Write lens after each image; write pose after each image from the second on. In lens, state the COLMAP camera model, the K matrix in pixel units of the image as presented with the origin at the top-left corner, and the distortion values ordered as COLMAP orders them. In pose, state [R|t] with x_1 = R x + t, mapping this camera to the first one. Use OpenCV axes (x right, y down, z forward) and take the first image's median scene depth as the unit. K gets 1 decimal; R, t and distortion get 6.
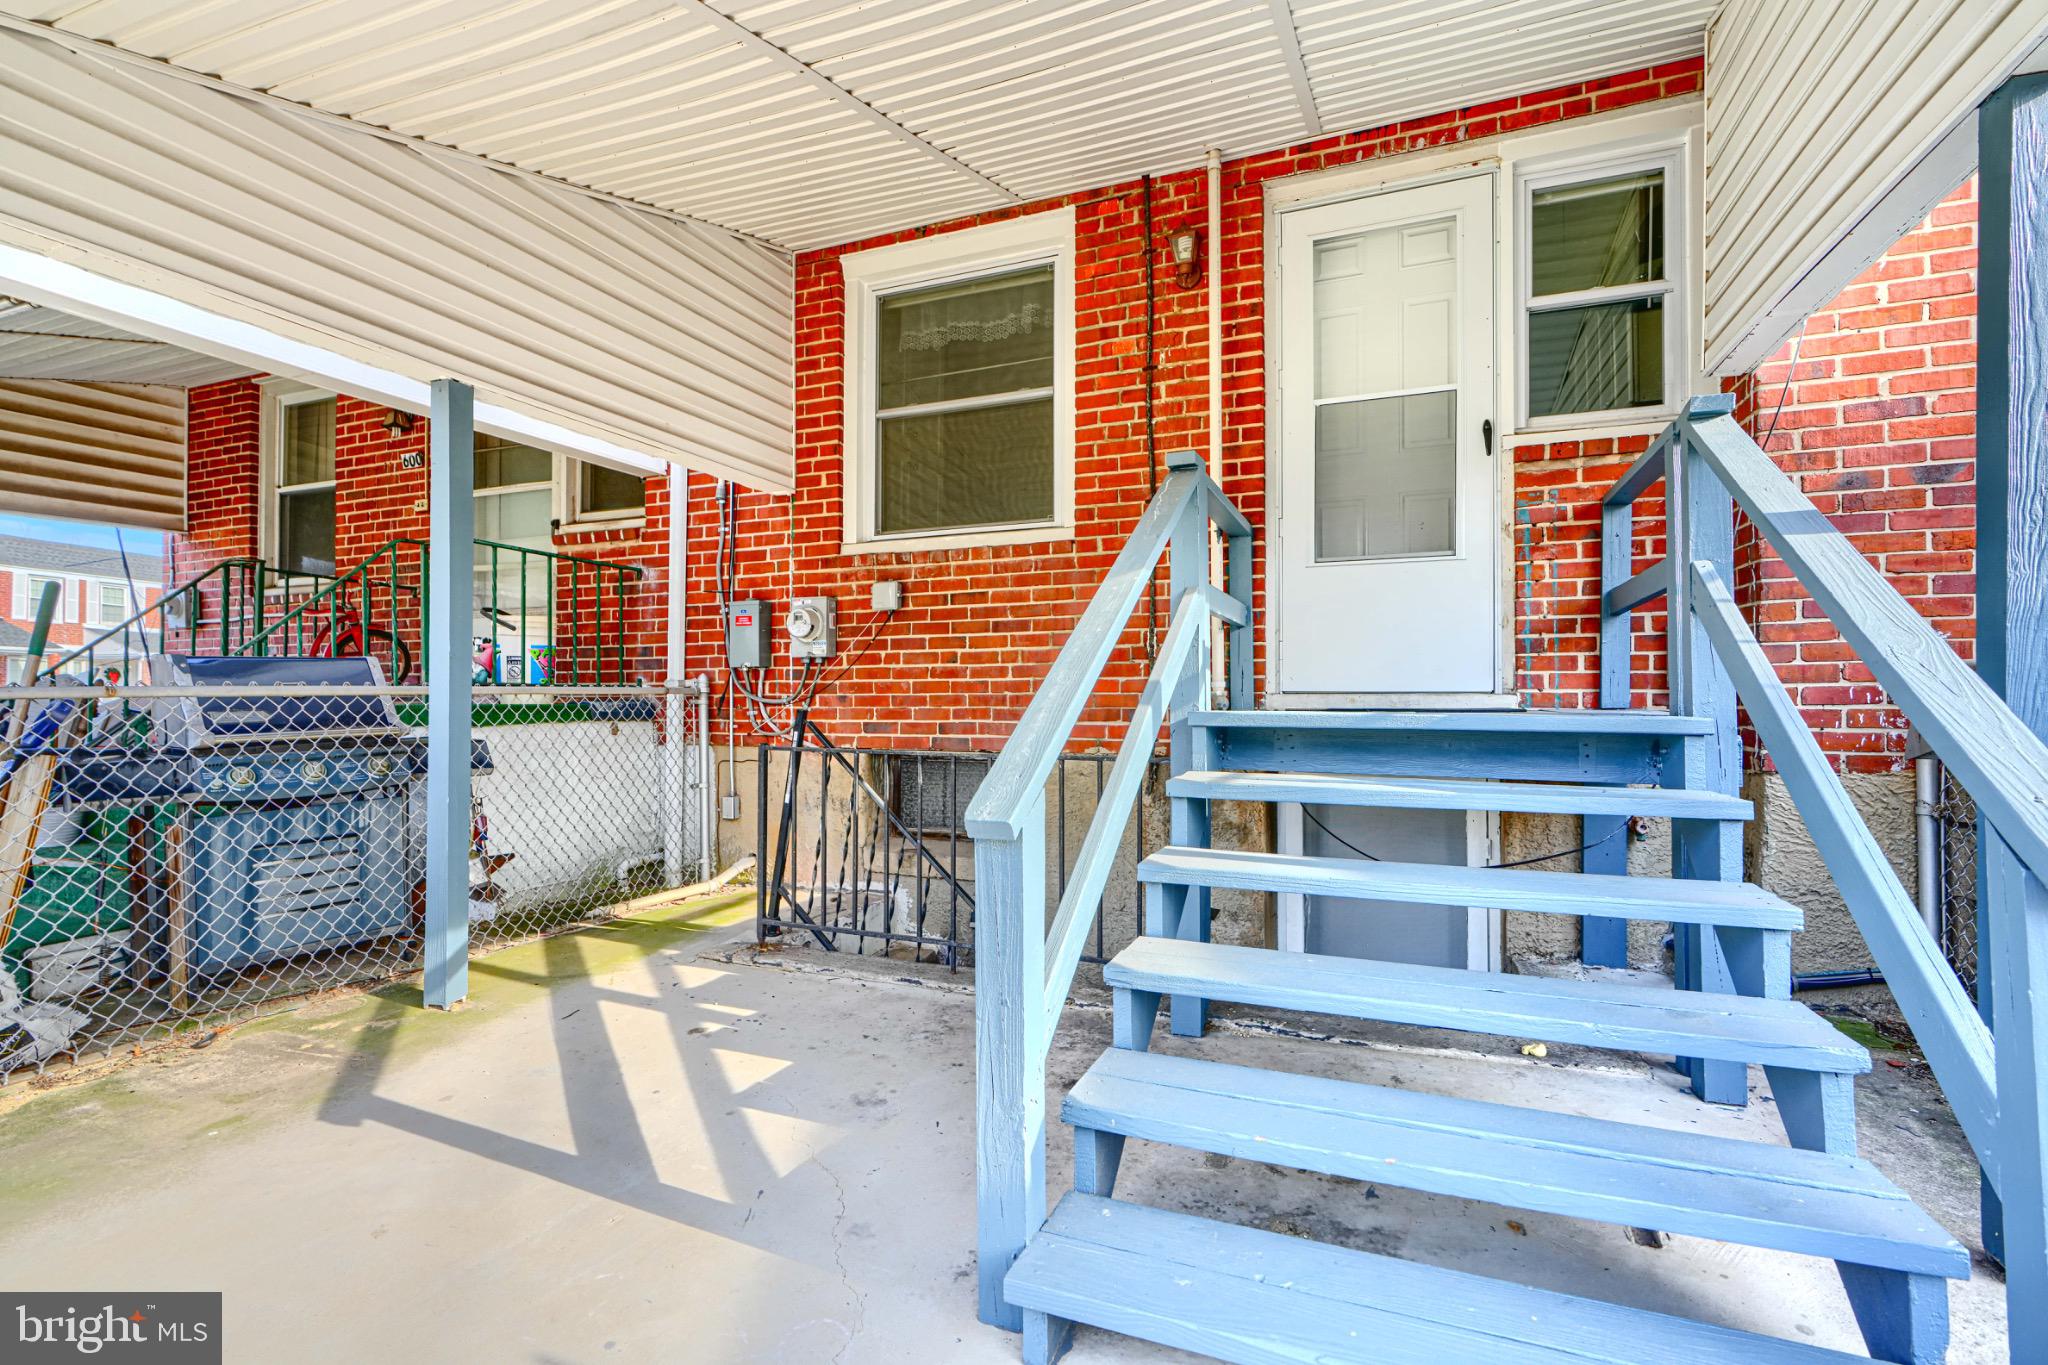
lens RADIAL K [[938.0, 0, 1015.8], [0, 938.0, 696.2], [0, 0, 1]] dist [-0.000957, 0.000632]
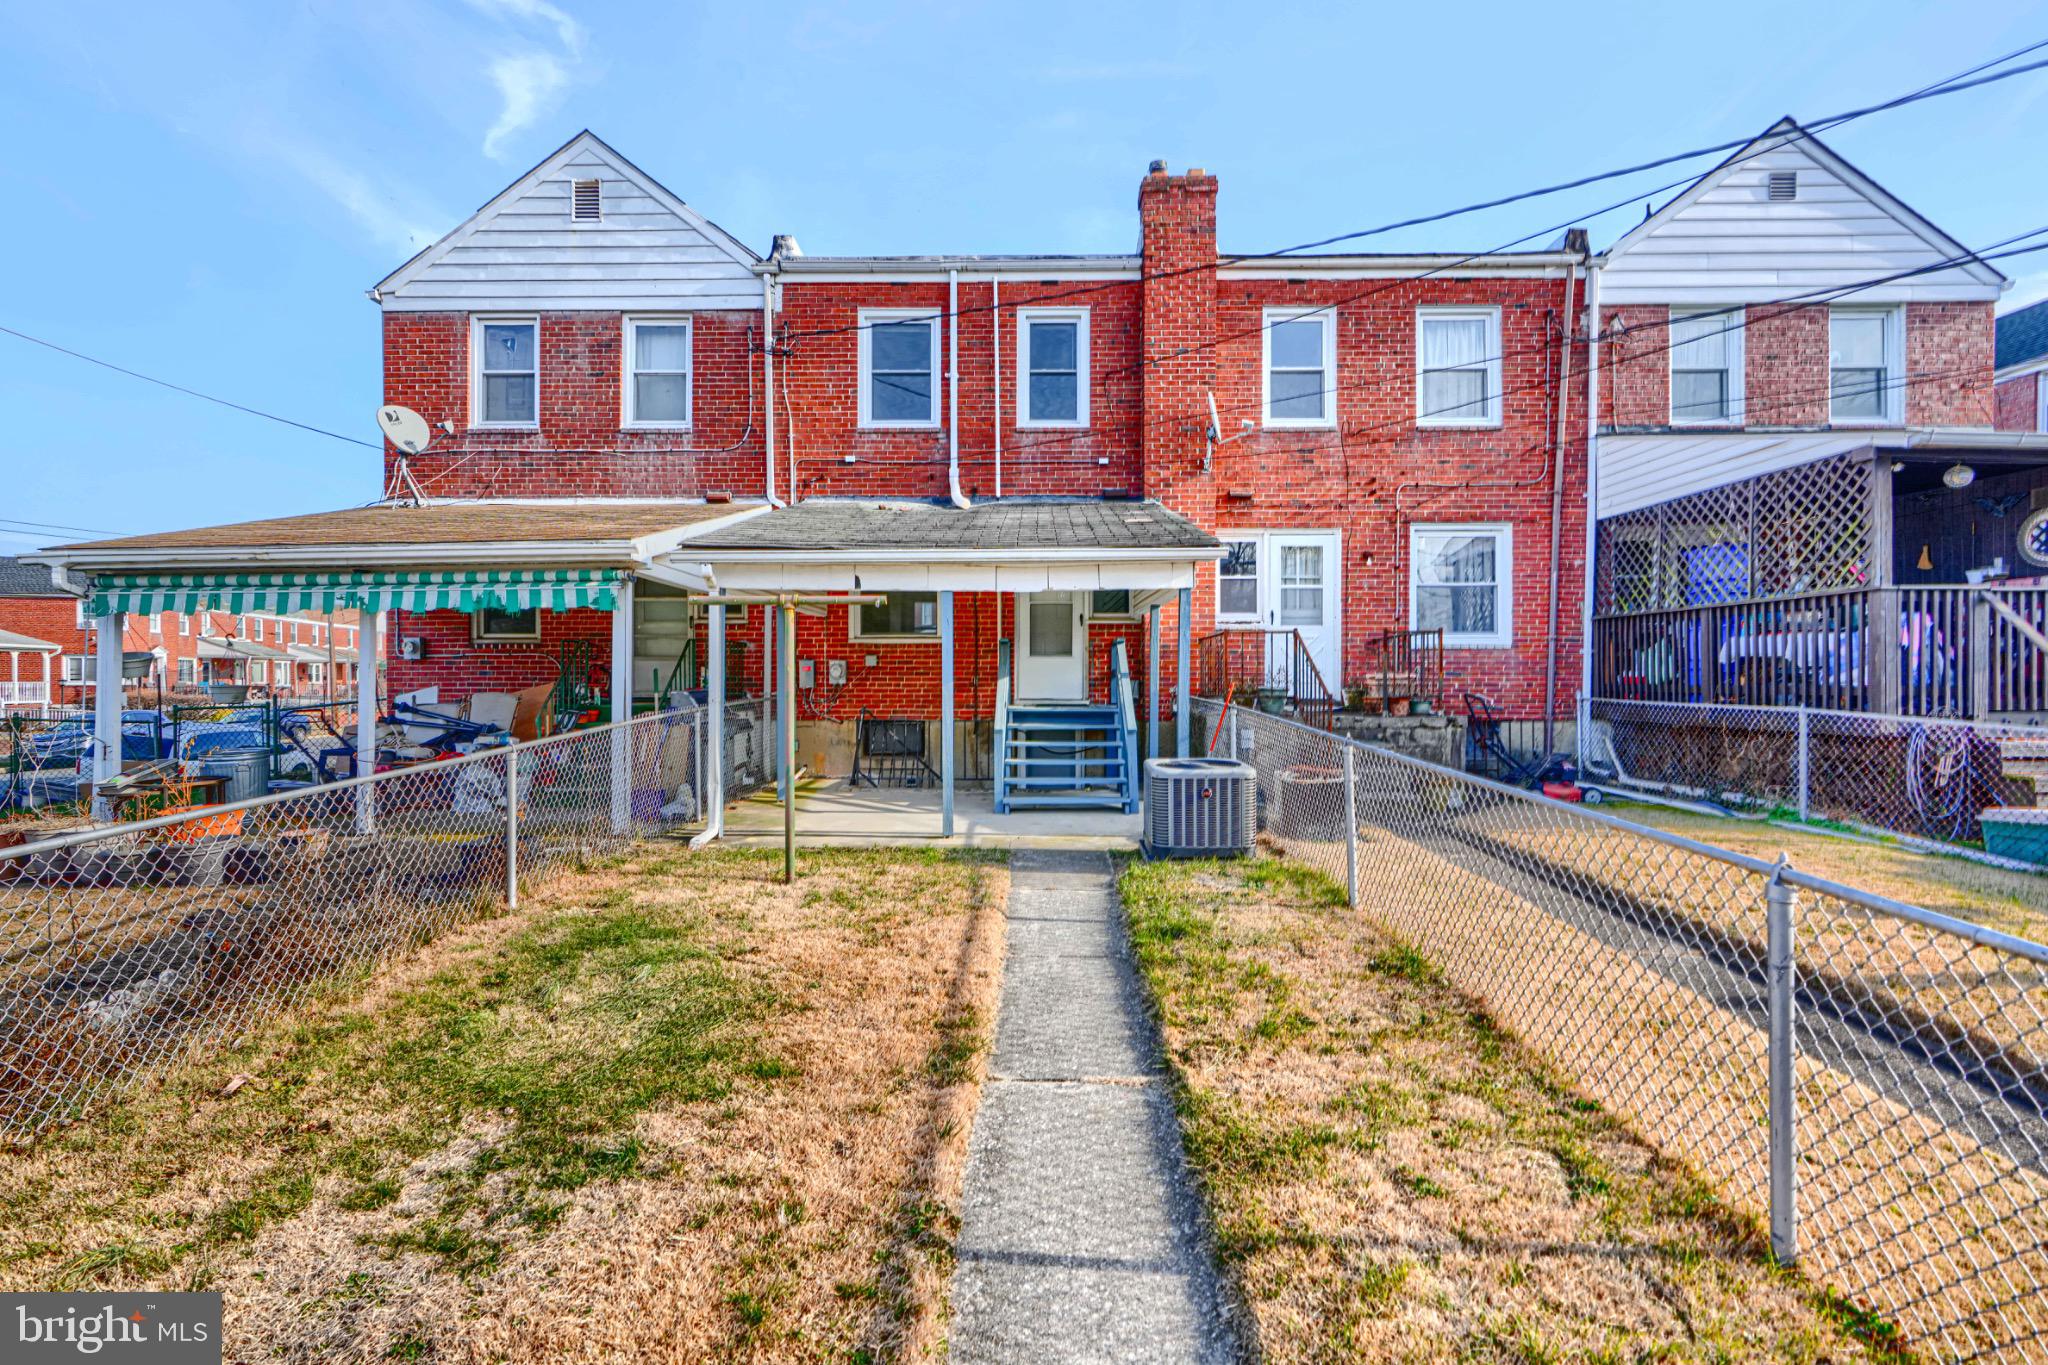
lens RADIAL K [[938.0, 0, 1017.7], [0, 938.0, 681.9], [0, 0, 1]] dist [-0.000957, 0.000632]
pose [[0.925443, -0.000005, 0.378886, -0.876827], [-0.002525, 0.999978, 0.006180, -0.078205], [-0.378877, -0.006676, 0.925423, -1.810793]]
